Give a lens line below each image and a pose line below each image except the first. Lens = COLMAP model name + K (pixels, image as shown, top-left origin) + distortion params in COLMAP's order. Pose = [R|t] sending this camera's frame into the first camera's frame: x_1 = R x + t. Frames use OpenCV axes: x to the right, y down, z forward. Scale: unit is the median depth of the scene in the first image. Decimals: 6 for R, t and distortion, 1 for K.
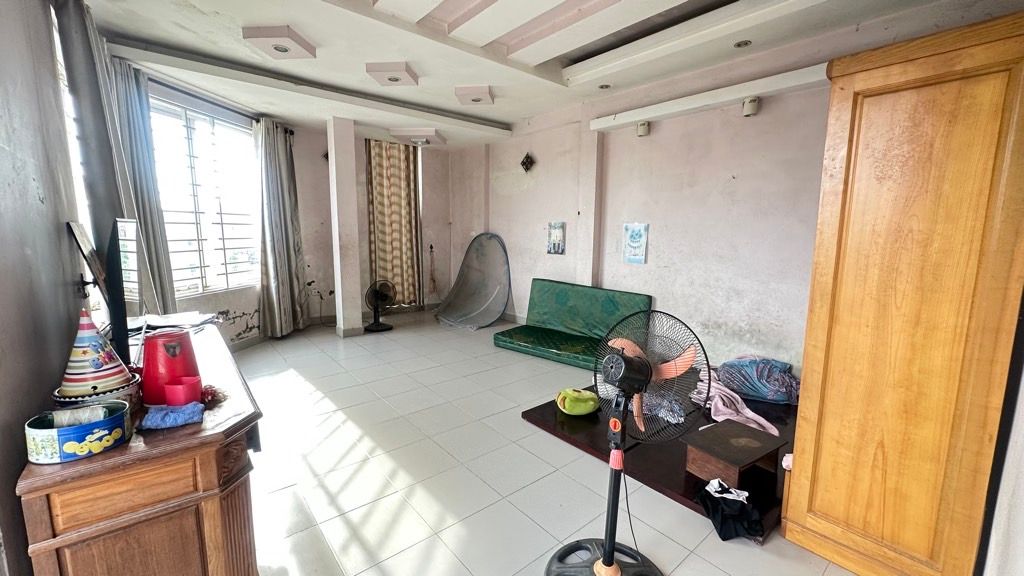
lens RADIAL K [[406.2, 0, 512.8], [0, 406.2, 284.8], [0, 0, 1]] dist [0.001242, -0.000069]
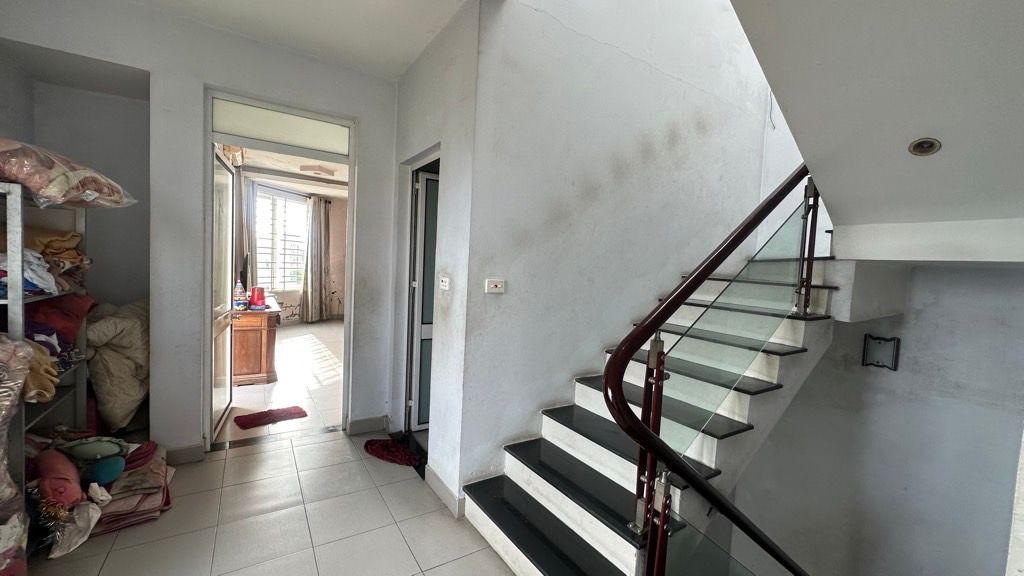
lens RADIAL K [[406.2, 0, 514.1], [0, 406.2, 287.9], [0, 0, 1]] dist [0.001242, -0.000069]
pose [[0.991220, 0.049419, -0.122637, 0.493692], [-0.059581, 0.994962, -0.080627, 0.078440], [0.118035, 0.087226, 0.989171, -0.616183]]
